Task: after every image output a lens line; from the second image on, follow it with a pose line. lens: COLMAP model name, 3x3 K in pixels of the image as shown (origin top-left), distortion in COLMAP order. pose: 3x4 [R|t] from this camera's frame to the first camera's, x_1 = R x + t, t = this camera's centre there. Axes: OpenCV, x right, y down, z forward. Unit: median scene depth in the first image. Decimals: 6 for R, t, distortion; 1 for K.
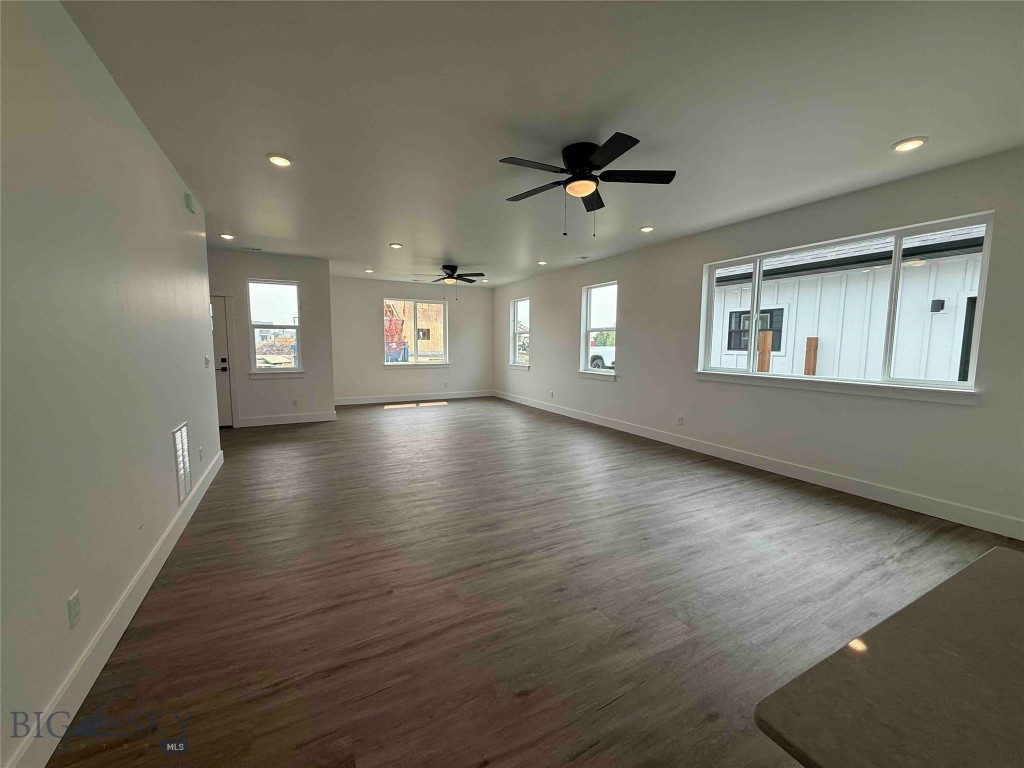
lens RADIAL K [[406.3, 0, 510.3], [0, 406.3, 380.4], [0, 0, 1]] dist [0.000278, 0.000520]
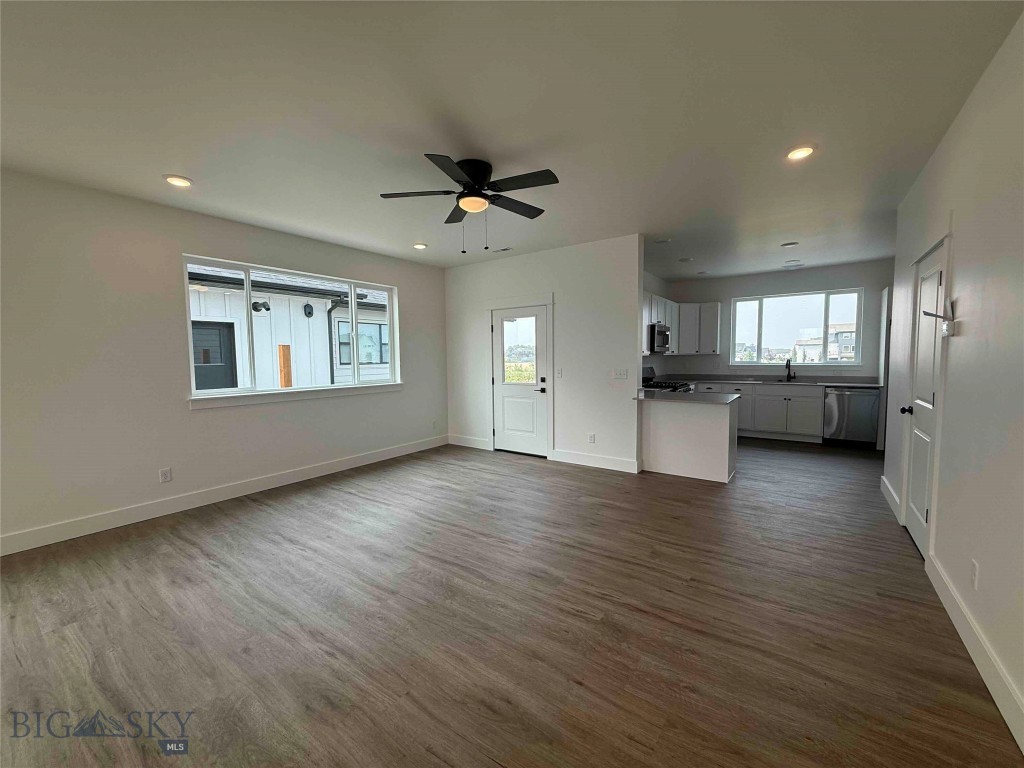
lens RADIAL K [[406.3, 0, 511.5], [0, 406.3, 384.3], [0, 0, 1]] dist [0.000278, 0.000520]
pose [[-0.434235, -0.064256, 0.898505, -0.631866], [0.094160, 0.988751, 0.116216, -0.112852], [-0.895865, 0.135069, -0.423300, 1.111150]]
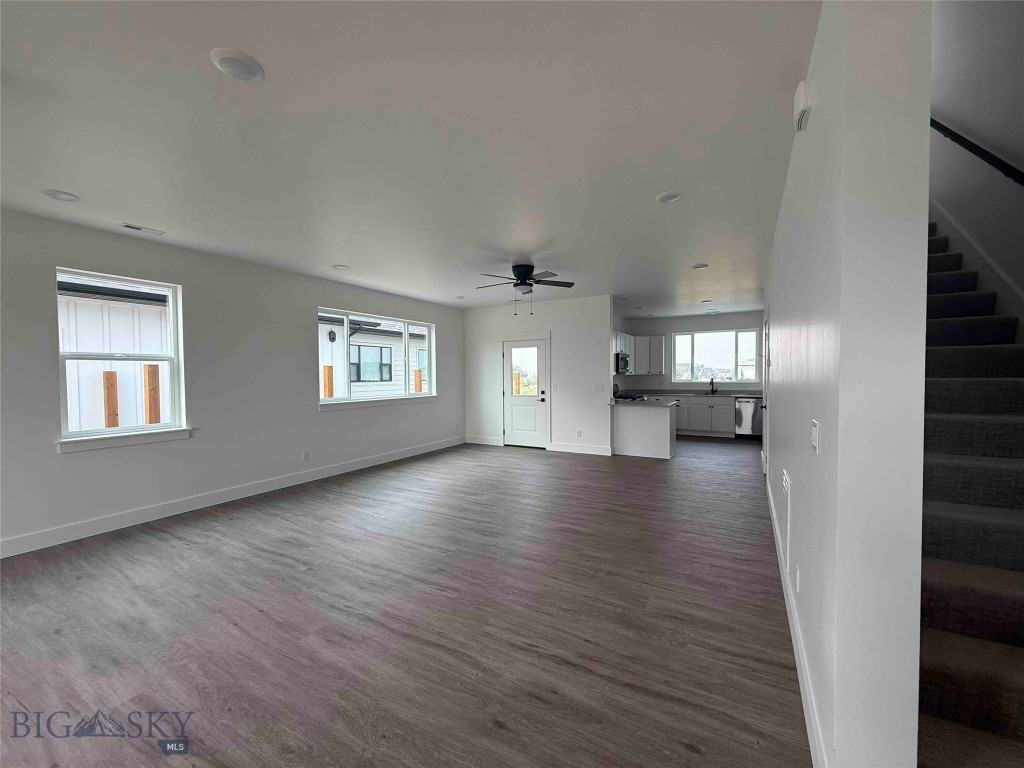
lens RADIAL K [[406.3, 0, 511.0], [0, 406.3, 387.9], [0, 0, 1]] dist [0.000278, 0.000520]
pose [[-0.525672, -0.029358, 0.850181, -0.707089], [0.086260, 0.992414, 0.087605, -0.122680], [-0.846303, 0.119388, -0.519151, 1.203383]]
